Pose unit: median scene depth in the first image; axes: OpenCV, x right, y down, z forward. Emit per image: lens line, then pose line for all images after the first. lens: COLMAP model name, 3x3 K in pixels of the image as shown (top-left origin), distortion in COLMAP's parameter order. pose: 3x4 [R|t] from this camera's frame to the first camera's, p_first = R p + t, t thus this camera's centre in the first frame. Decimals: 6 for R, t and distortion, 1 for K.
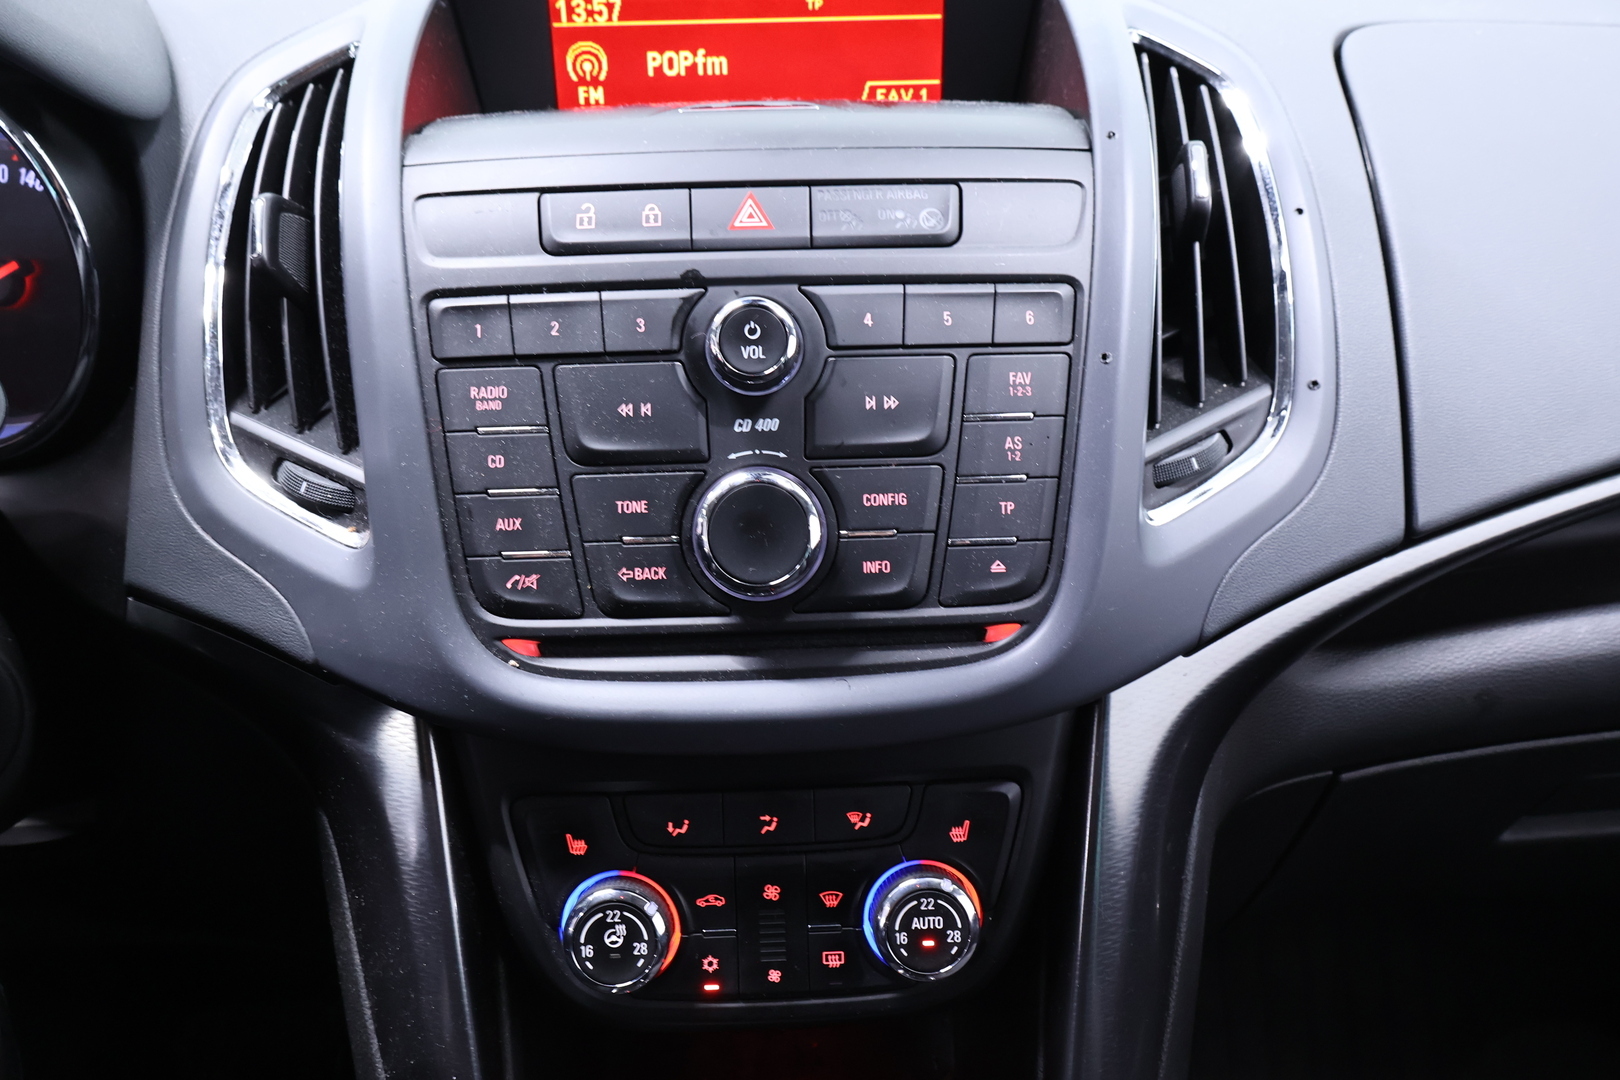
lens RADIAL K [[1401.8, 0, 812.6], [0, 1401.8, 533.4], [0, 0, 1]] dist [-0.055372, -0.012459]
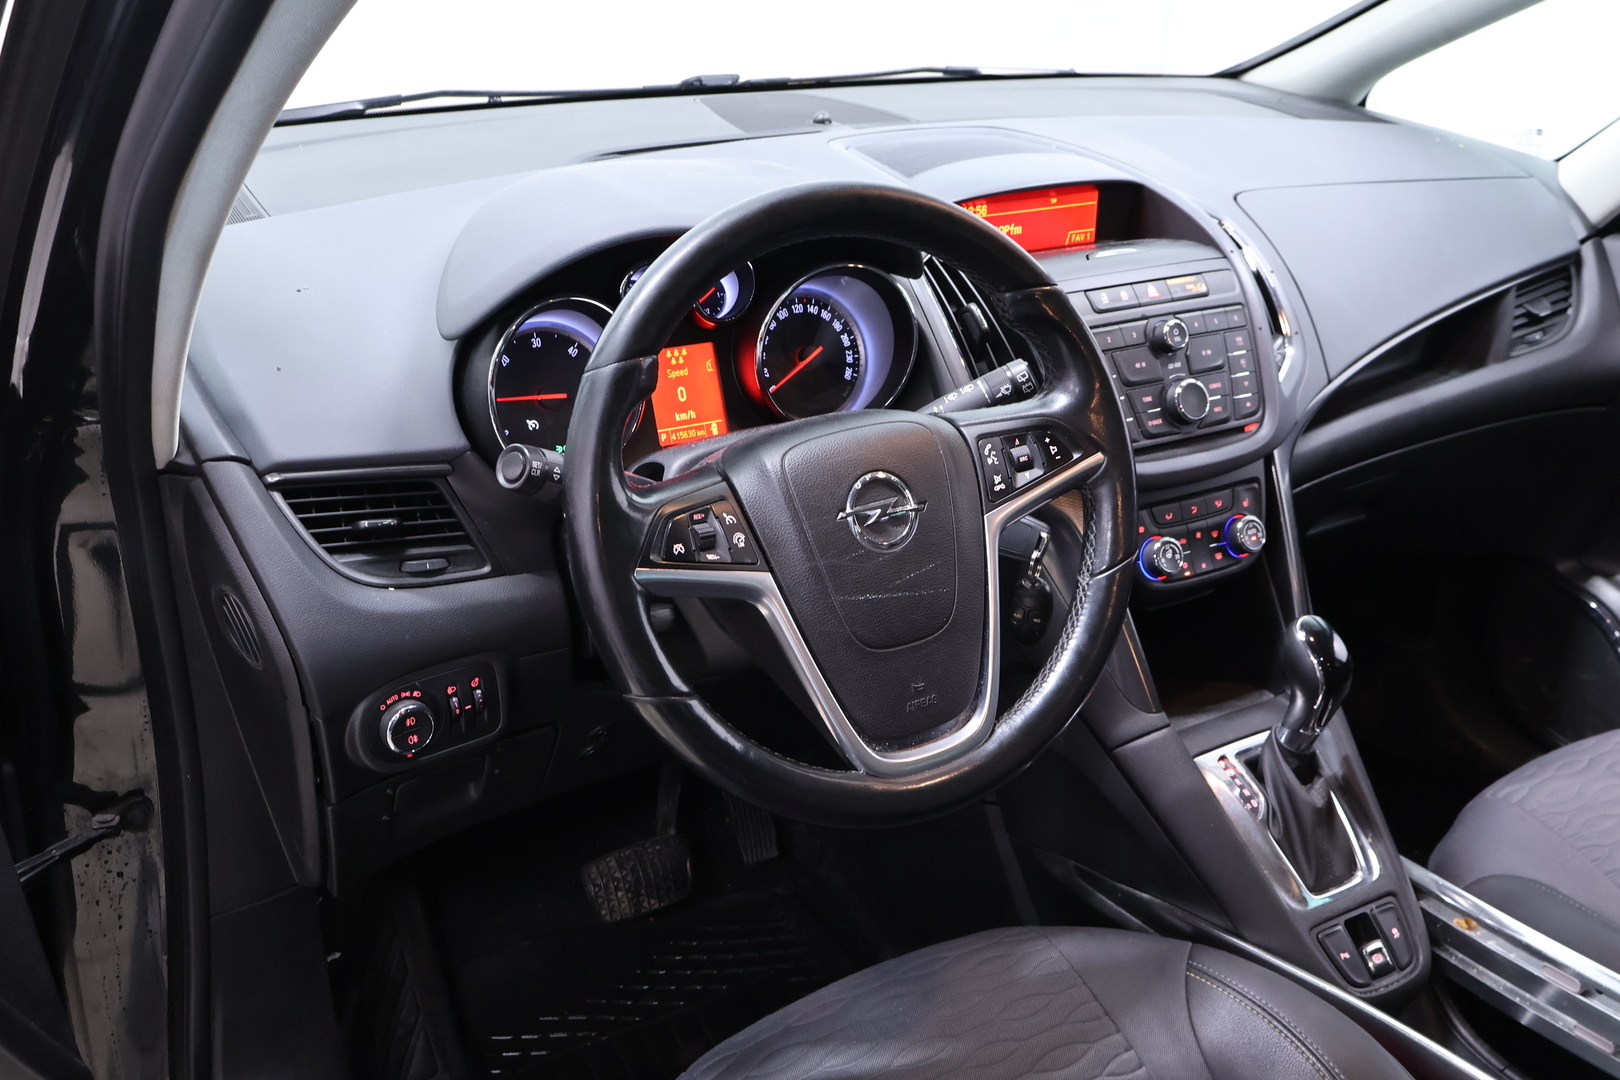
lens RADIAL K [[1537.7, 0, 808.3], [0, 1537.7, 544.0], [0, 0, 1]] dist [-0.040264, 0.000000]
pose [[0.885899, -0.167833, 0.432453, -2.063926], [0.189135, 0.981930, -0.006369, 0.153737], [-0.423570, 0.087434, 0.901634, -1.418351]]
